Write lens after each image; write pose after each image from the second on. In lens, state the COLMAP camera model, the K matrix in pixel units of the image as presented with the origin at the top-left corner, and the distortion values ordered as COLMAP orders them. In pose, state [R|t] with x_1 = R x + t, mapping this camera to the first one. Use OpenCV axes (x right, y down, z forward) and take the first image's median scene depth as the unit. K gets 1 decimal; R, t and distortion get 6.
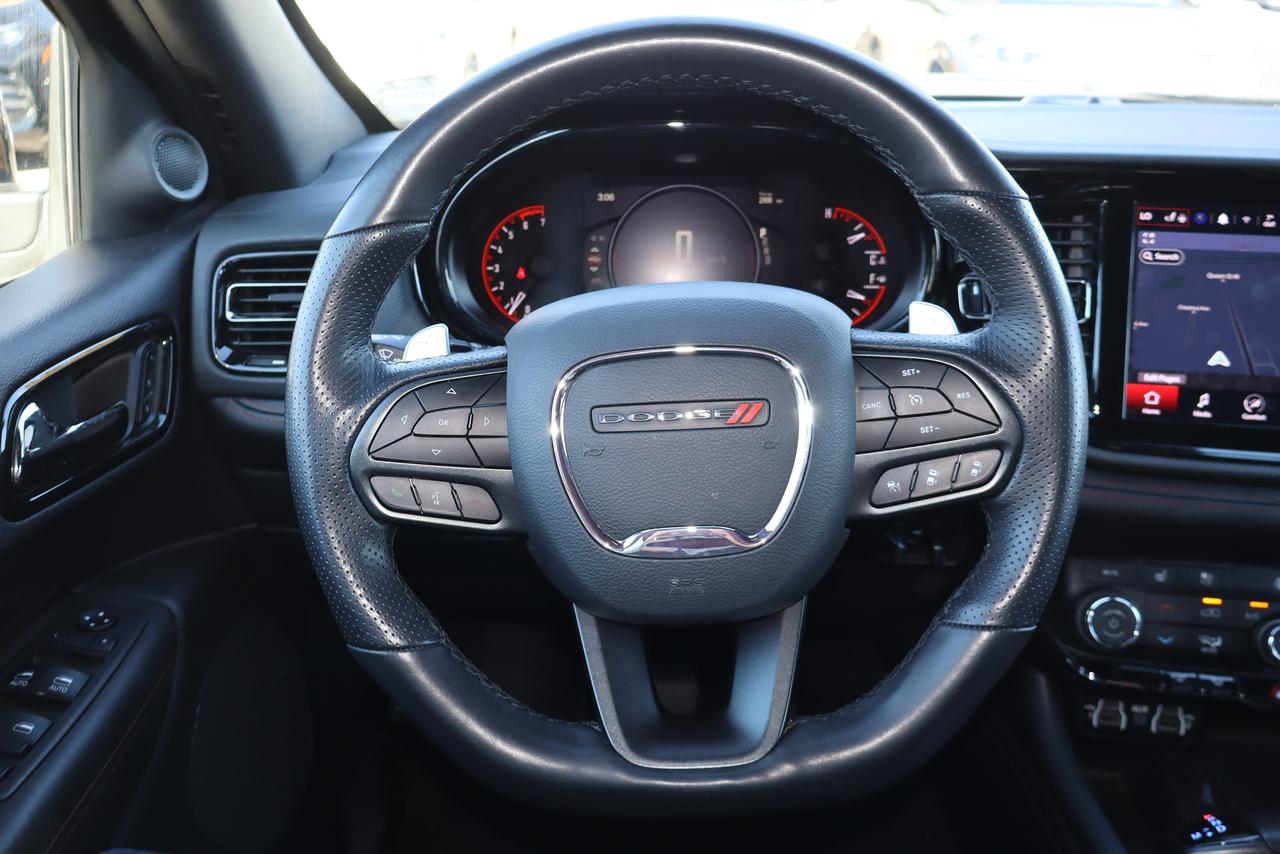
lens RADIAL K [[1100.2, 0, 635.2], [0, 1100.2, 428.8], [0, 0, 1]] dist [0.001921, 0.023956]
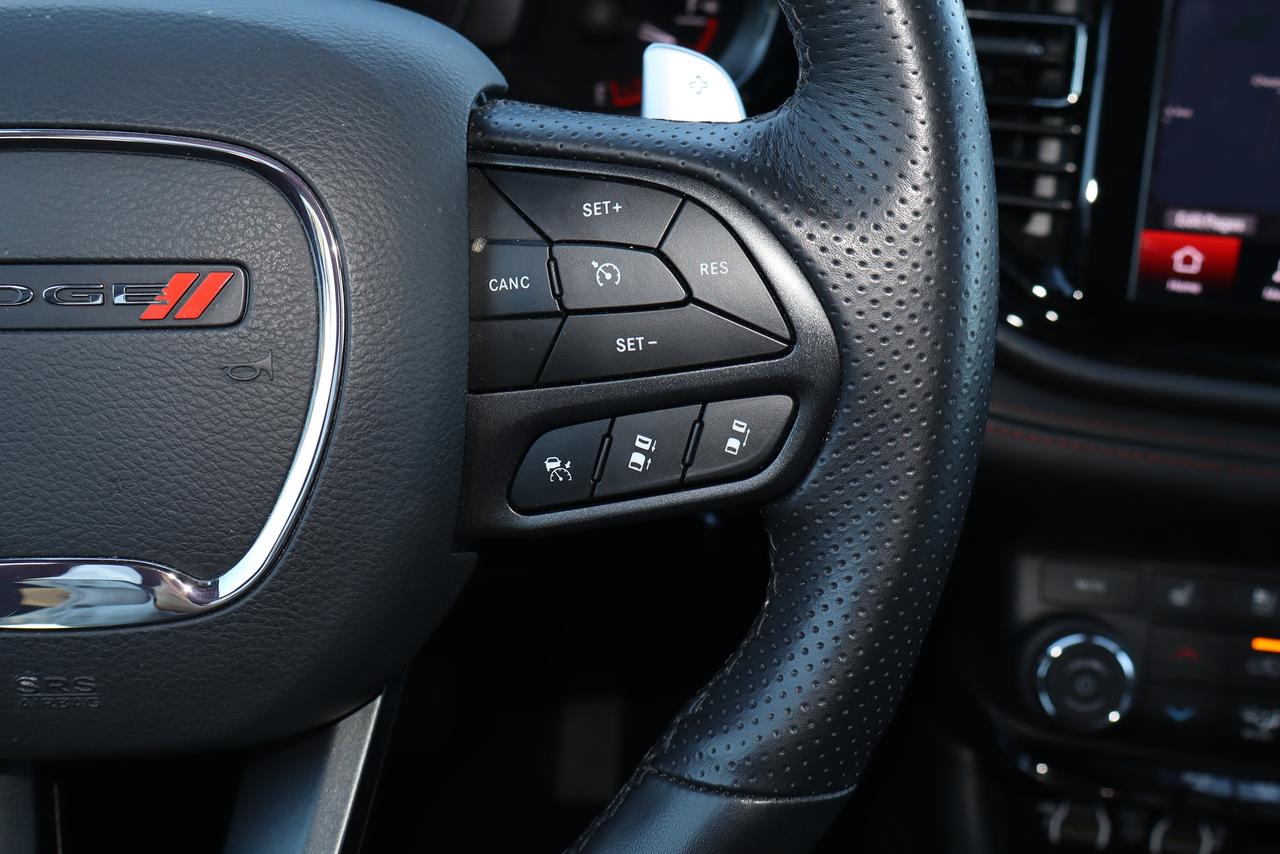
lens RADIAL K [[1519.6, 0, 643.8], [0, 1519.6, 425.6], [0, 0, 1]] dist [0.022846, 0.000000]
pose [[0.997960, 0.025224, 0.058642, 0.215181], [-0.032338, 0.991790, 0.123723, -0.037842], [-0.055040, -0.125367, 0.990583, 0.368205]]
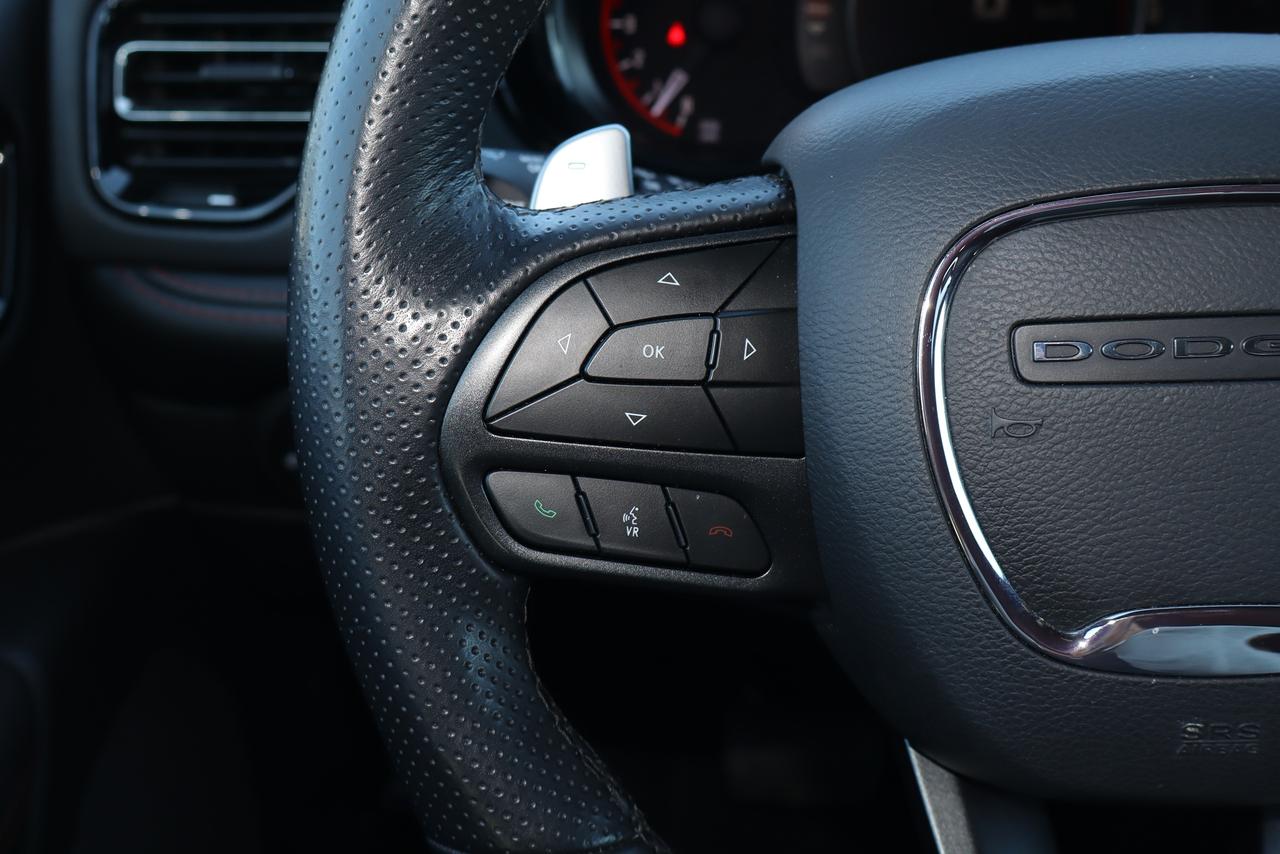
lens RADIAL K [[1519.6, 0, 636.6], [0, 1519.6, 427.6], [0, 0, 1]] dist [0.022846, 0.000000]
pose [[0.999892, 0.014599, 0.001401, -0.168919], [-0.014666, 0.995992, 0.088232, -0.026706], [-0.000107, -0.088243, 0.996099, 0.368663]]
